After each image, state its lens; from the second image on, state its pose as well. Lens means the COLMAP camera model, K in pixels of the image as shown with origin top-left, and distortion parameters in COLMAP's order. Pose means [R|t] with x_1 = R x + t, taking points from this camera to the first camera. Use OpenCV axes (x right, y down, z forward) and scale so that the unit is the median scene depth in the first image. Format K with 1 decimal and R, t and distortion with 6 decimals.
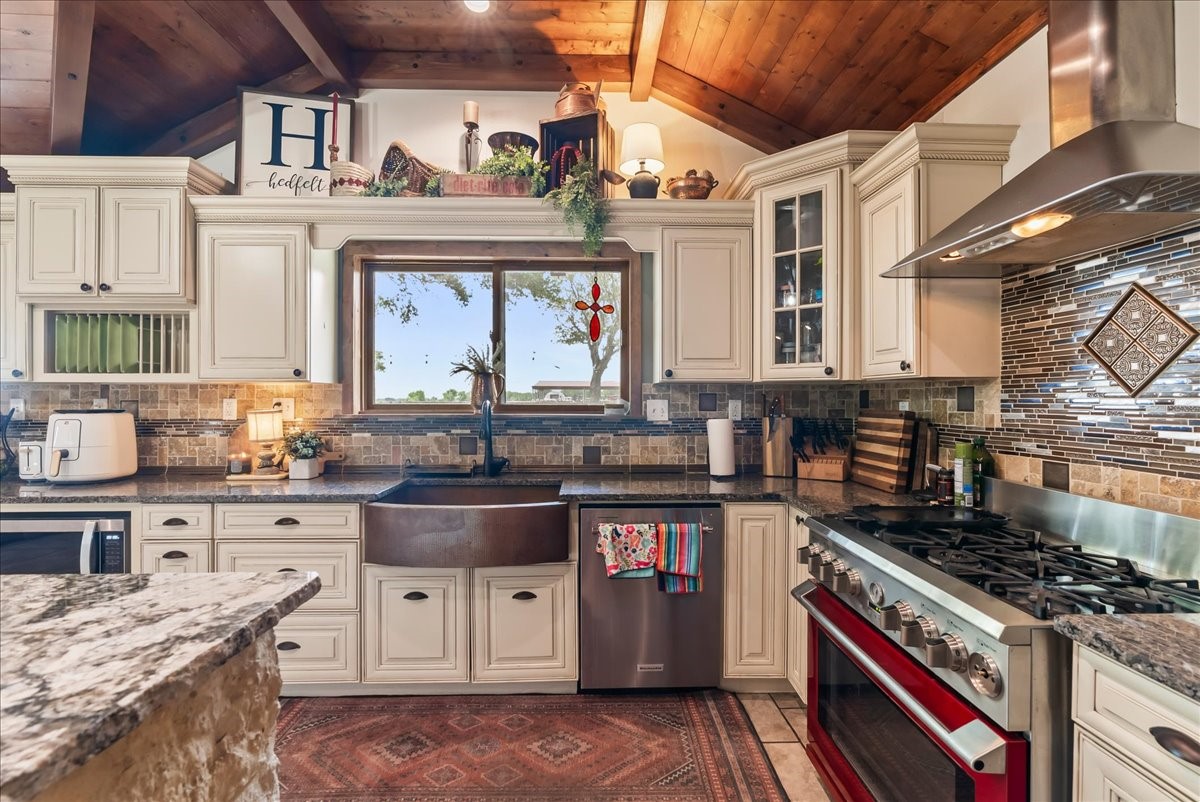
lens RADIAL K [[548.3, 0, 601.1], [0, 548.3, 401.1], [0, 0, 1]] dist [-0.000732, -0.000083]
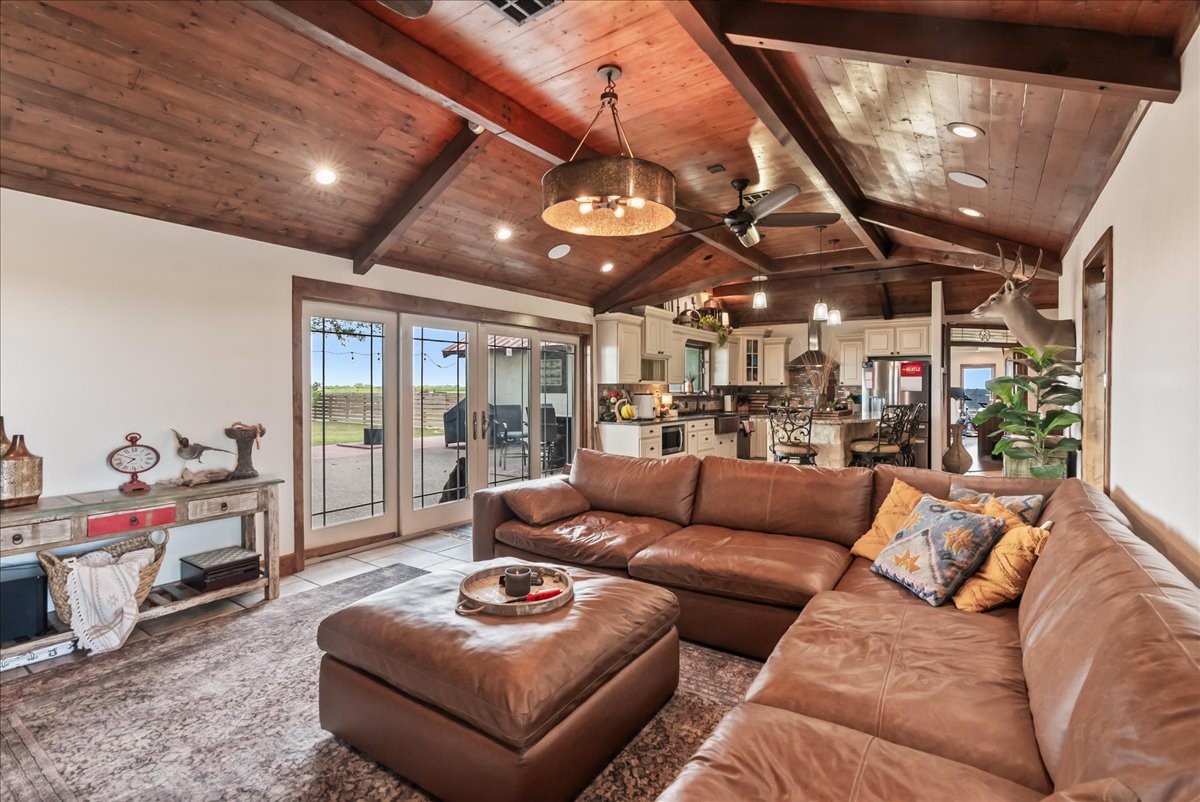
lens RADIAL K [[548.3, 0, 600.9], [0, 548.3, 396.8], [0, 0, 1]] dist [-0.000732, -0.000083]
pose [[0.592486, -0.008699, 0.805534, -3.518512], [-0.001272, 0.999930, 0.011734, 0.000603], [-0.805580, -0.007977, 0.592433, -0.498504]]
